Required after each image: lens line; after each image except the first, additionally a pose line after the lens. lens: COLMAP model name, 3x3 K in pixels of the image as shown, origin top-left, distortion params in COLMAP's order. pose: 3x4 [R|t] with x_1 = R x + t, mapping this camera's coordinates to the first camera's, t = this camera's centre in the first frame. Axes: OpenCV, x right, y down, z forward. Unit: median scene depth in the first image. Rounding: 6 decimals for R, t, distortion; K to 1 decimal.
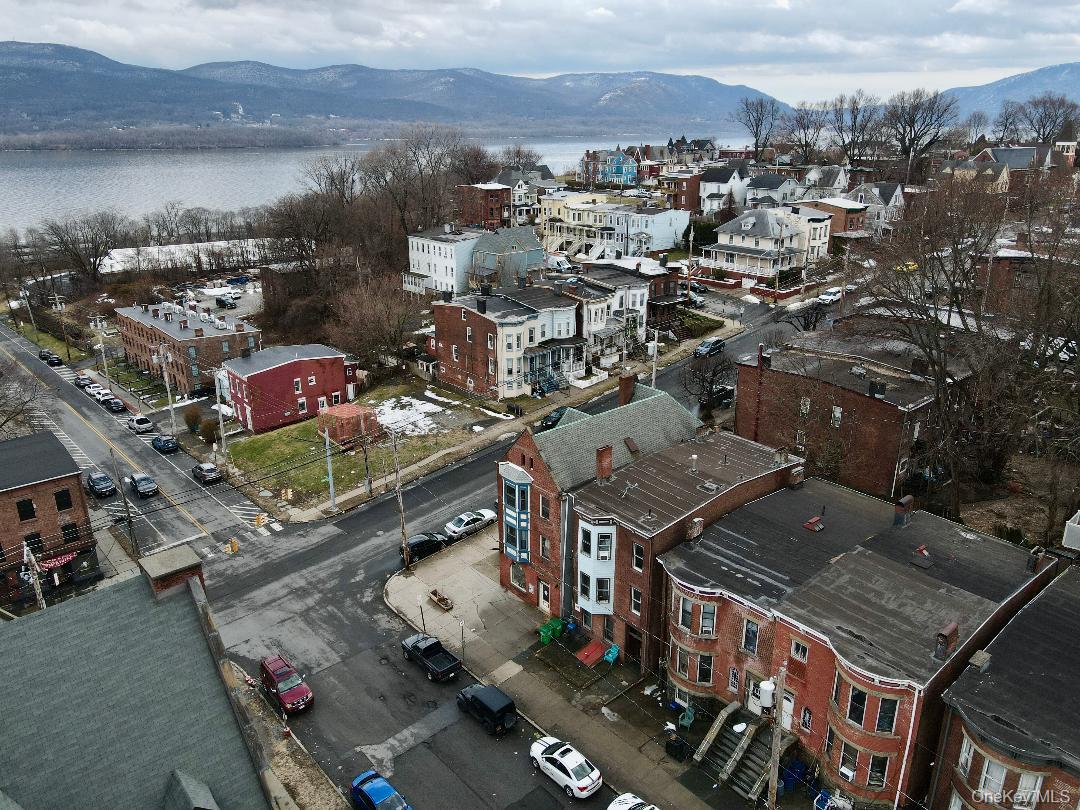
lens RADIAL K [[788.6, 0, 540.0], [0, 788.6, 405.0], [0, 0, 1]] dist [-0.005579, 0.000072]
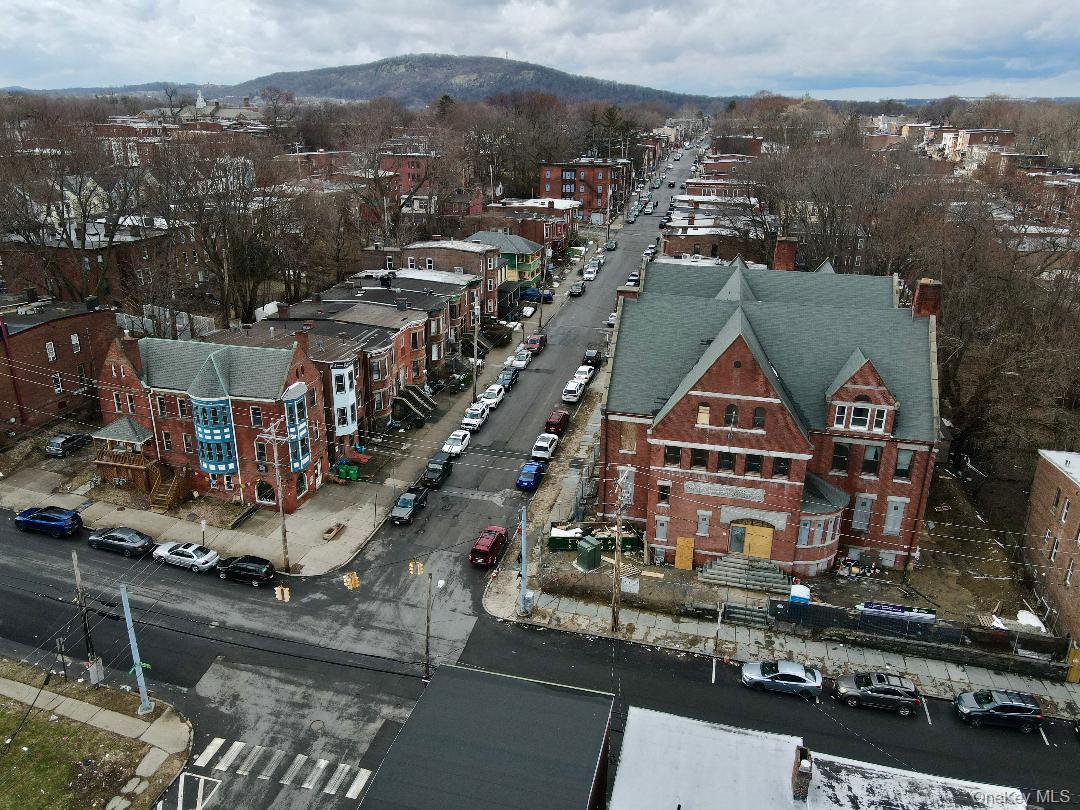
lens RADIAL K [[788.6, 0, 540.0], [0, 788.6, 405.0], [0, 0, 1]] dist [-0.005579, 0.000072]
pose [[-0.581302, -0.293124, 0.759056, -1.093156], [0.265145, 0.813706, 0.517282, -0.388936], [-0.769277, 0.501957, -0.395288, 1.156277]]
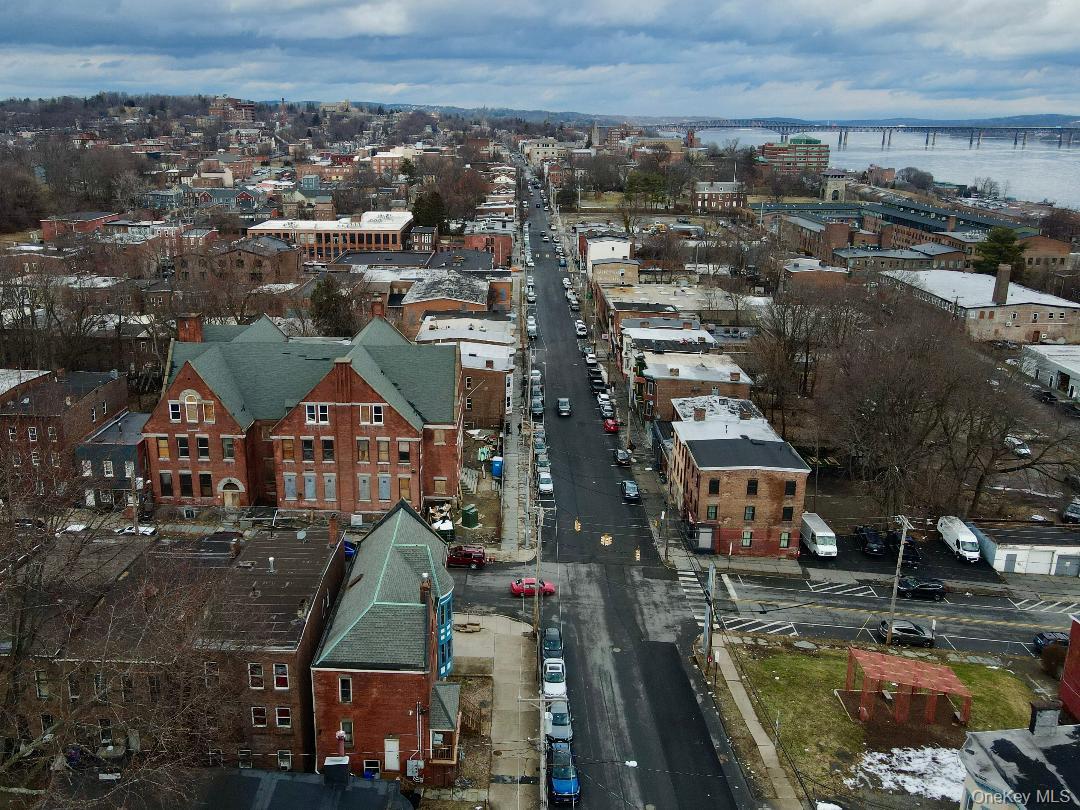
lens RADIAL K [[855.0, 0, 540.0], [0, 855.0, 405.0], [0, 0, 1]] dist [0.138387, -0.224978]
pose [[-0.645509, 0.216569, -0.732404, 0.678713], [-0.282932, 0.822920, 0.492698, -0.692980], [0.709414, 0.525262, -0.469928, 1.542230]]
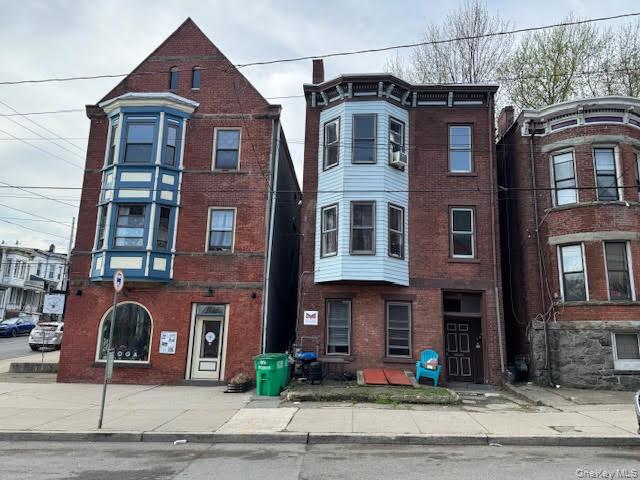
lens RADIAL K [[506.7, 0, 320.0], [0, 506.7, 240.0], [0, 0, 1]] dist [0.138387, -0.224978]
pose [[0.701129, 0.182623, 0.689252, -0.170569], [0.212688, 0.869076, -0.446621, 0.337818], [-0.680575, 0.459734, 0.570493, 0.740712]]
